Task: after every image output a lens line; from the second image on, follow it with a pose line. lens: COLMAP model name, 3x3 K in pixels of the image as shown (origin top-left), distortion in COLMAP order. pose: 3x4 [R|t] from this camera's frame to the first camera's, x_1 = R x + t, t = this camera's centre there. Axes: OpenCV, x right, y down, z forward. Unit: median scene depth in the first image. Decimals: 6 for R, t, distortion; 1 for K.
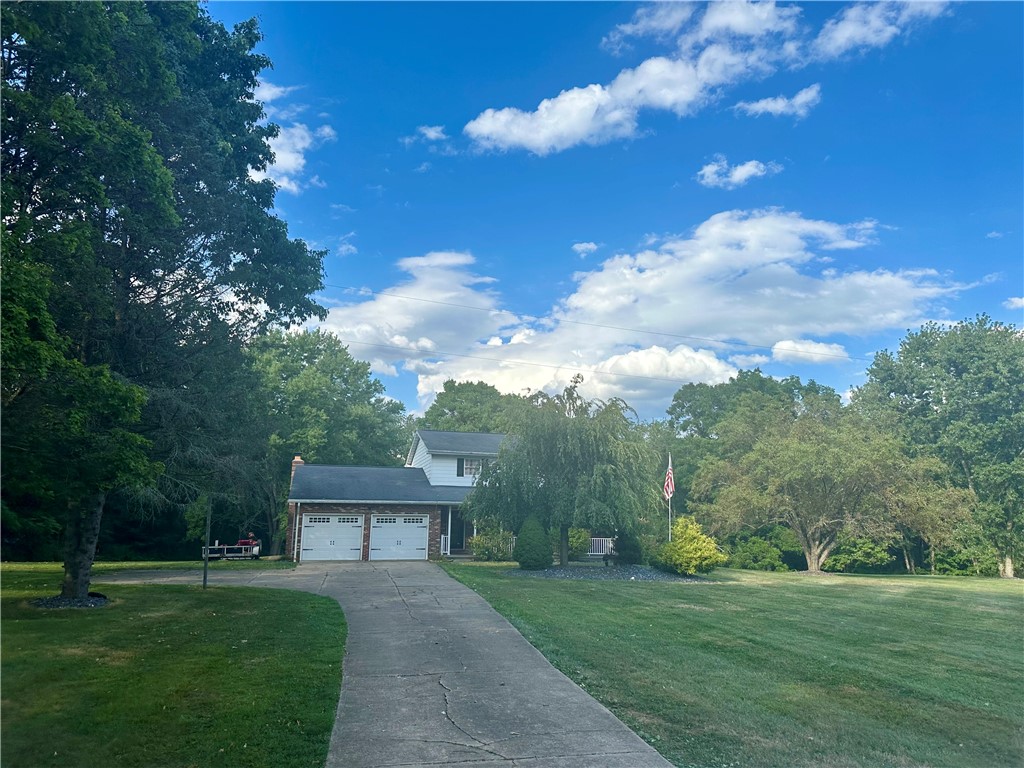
lens RADIAL K [[723.8, 0, 514.6], [0, 723.8, 383.5], [0, 0, 1]] dist [0.031871, -0.000043]
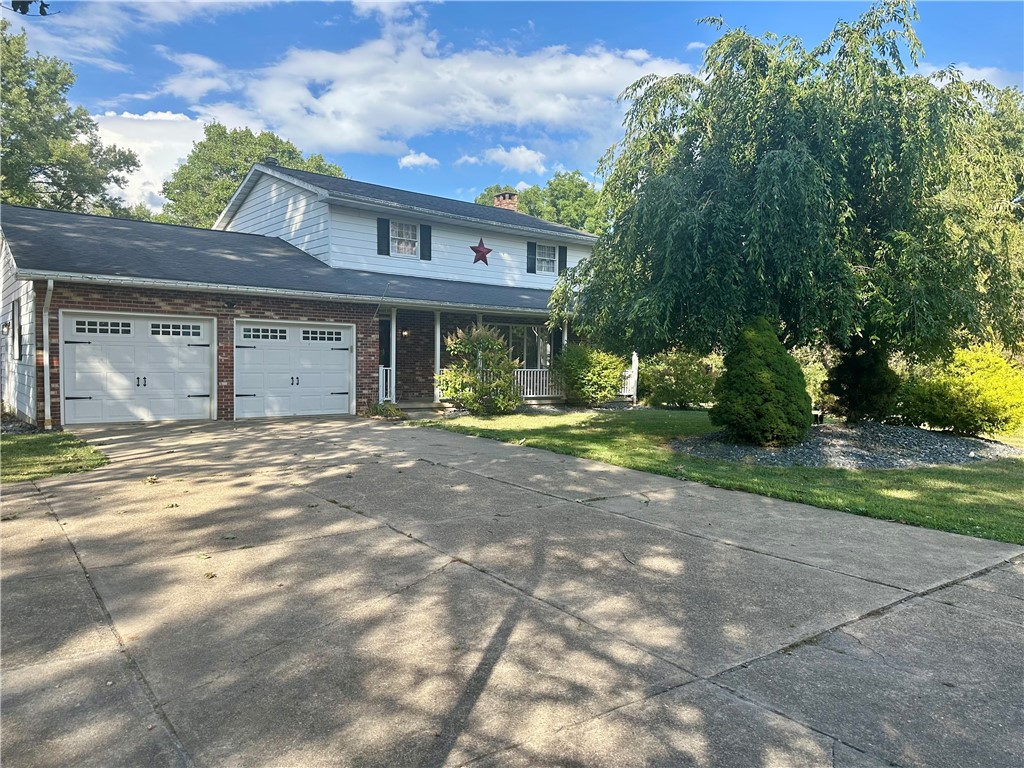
lens RADIAL K [[723.8, 0, 509.6], [0, 723.8, 386.9], [0, 0, 1]] dist [0.031871, -0.000043]
pose [[0.921872, -0.000077, 0.387493, -0.211928], [-0.096536, 0.968425, 0.229857, 0.101538], [-0.375276, -0.249306, 0.892757, 0.525612]]
